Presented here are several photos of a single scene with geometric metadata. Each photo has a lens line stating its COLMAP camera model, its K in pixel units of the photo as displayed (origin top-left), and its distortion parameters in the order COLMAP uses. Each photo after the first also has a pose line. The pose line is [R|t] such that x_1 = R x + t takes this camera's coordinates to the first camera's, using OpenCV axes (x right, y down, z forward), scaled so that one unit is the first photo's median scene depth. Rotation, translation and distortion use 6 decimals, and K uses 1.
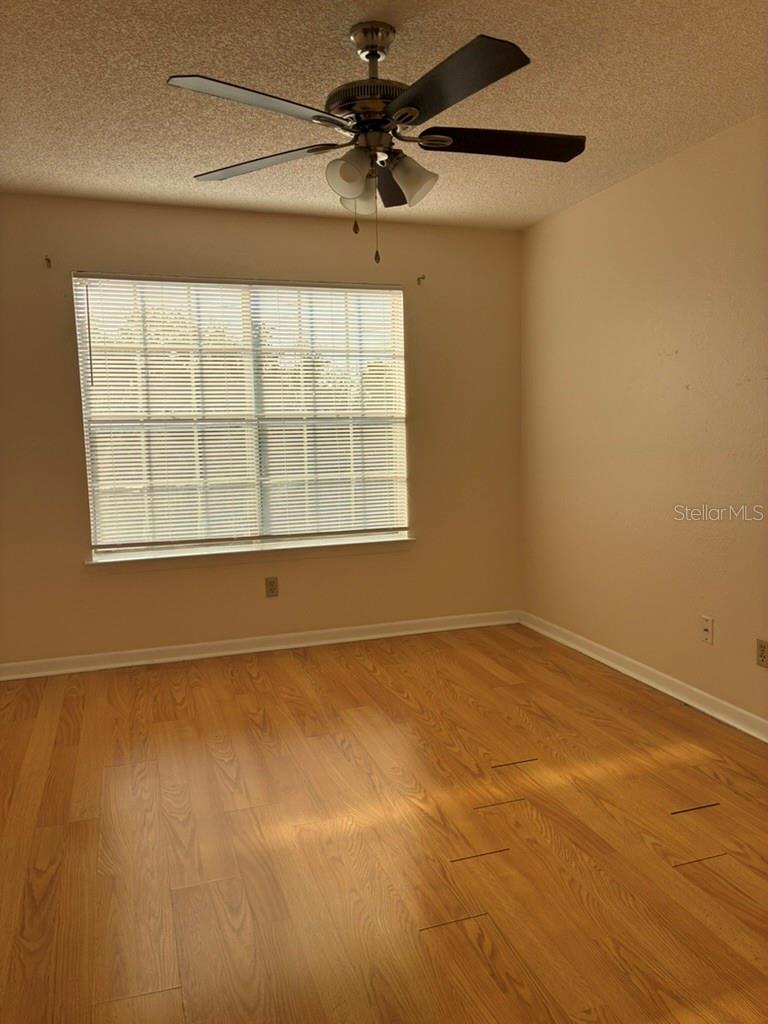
lens RADIAL K [[763.9, 0, 390.2], [0, 763.9, 513.1], [0, 0, 1]] dist [0.049836, -0.071717]
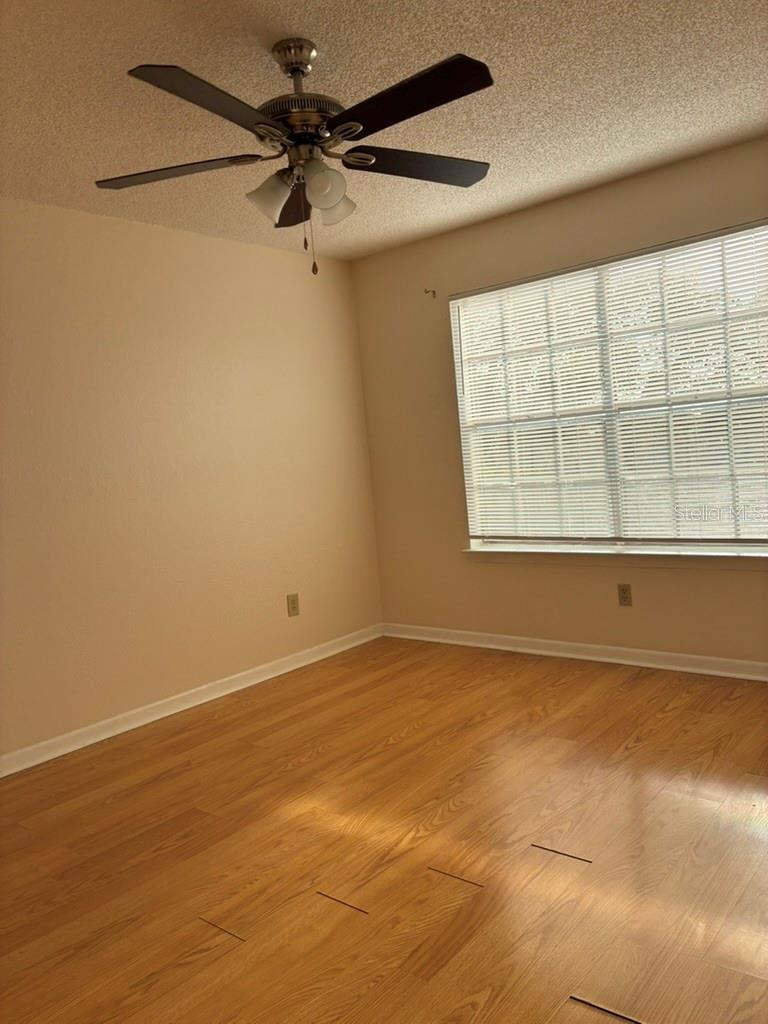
lens RADIAL K [[763.9, 0, 394.7], [0, 763.9, 511.0], [0, 0, 1]] dist [0.049836, -0.071717]
pose [[0.533273, 0.040433, -0.844977, 0.517246], [-0.020035, 0.999181, 0.035167, -0.032054], [0.845706, -0.001825, 0.533646, 0.320124]]
